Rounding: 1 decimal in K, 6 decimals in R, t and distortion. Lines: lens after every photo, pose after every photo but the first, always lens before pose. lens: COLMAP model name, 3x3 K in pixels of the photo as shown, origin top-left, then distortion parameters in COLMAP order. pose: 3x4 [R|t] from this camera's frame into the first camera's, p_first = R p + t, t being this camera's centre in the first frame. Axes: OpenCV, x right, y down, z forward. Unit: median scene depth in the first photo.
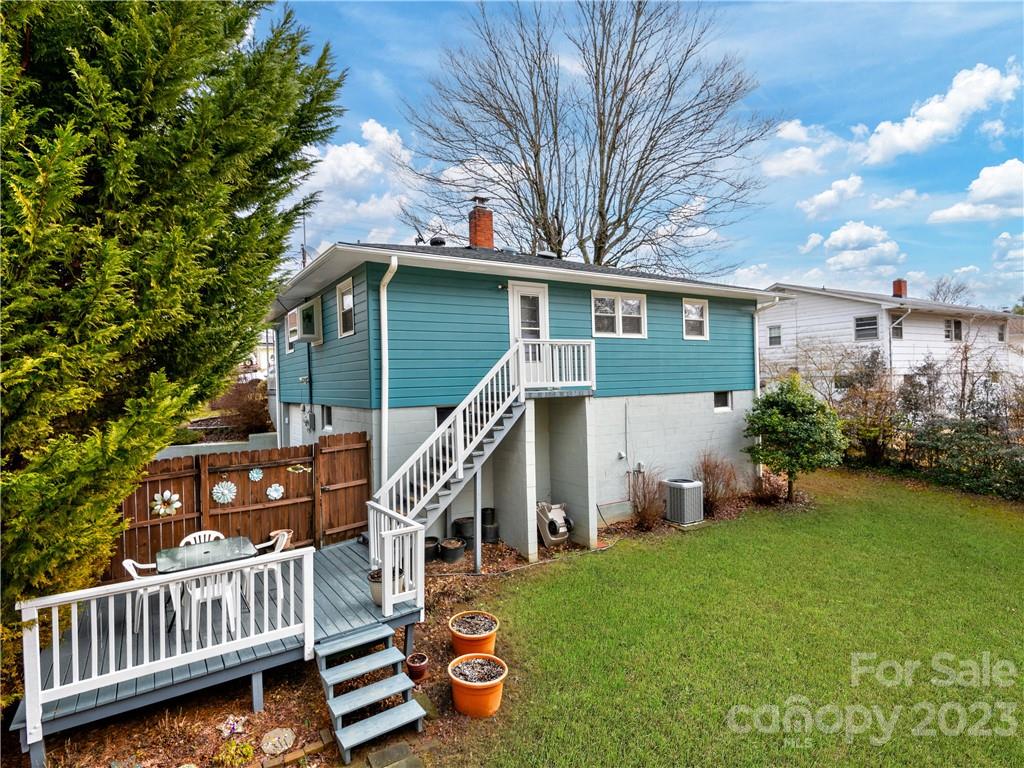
lens RADIAL K [[537.0, 0, 508.0], [0, 537.0, 388.1], [0, 0, 1]] dist [-0.004838, -0.000943]
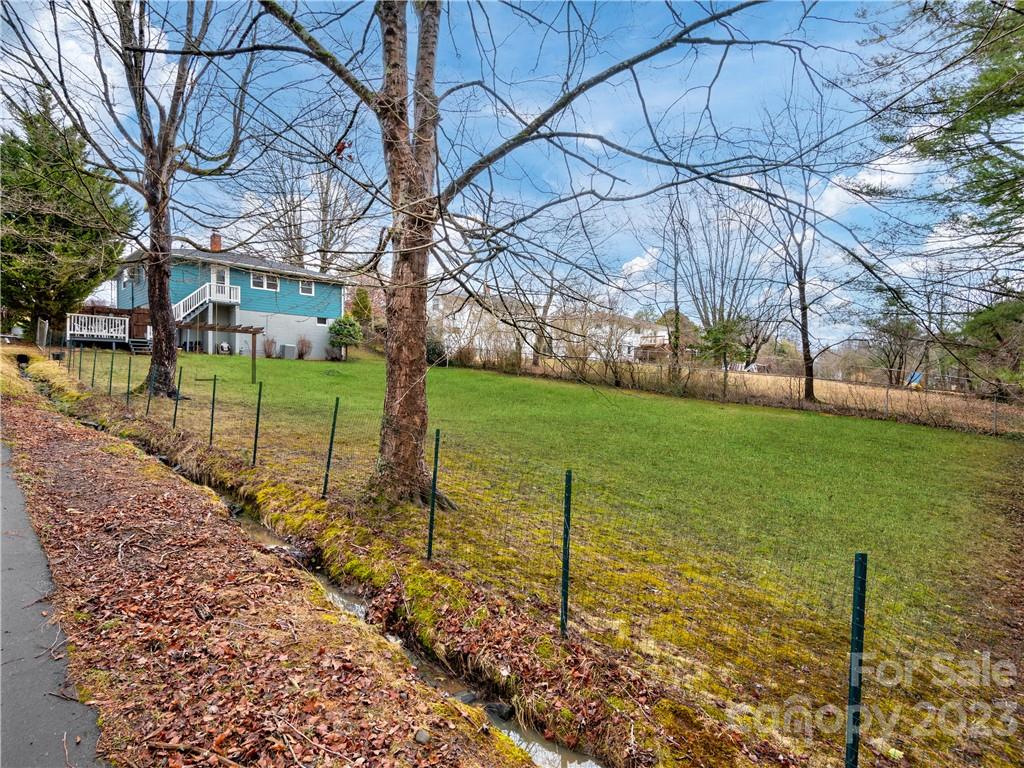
lens RADIAL K [[537.0, 0, 509.8], [0, 537.0, 383.2], [0, 0, 1]] dist [-0.004838, -0.000943]
pose [[0.967818, 0.026518, 0.250252, 0.885161], [-0.024418, 0.999636, -0.011492, 0.446630], [-0.250466, 0.005011, 0.968113, -2.264597]]
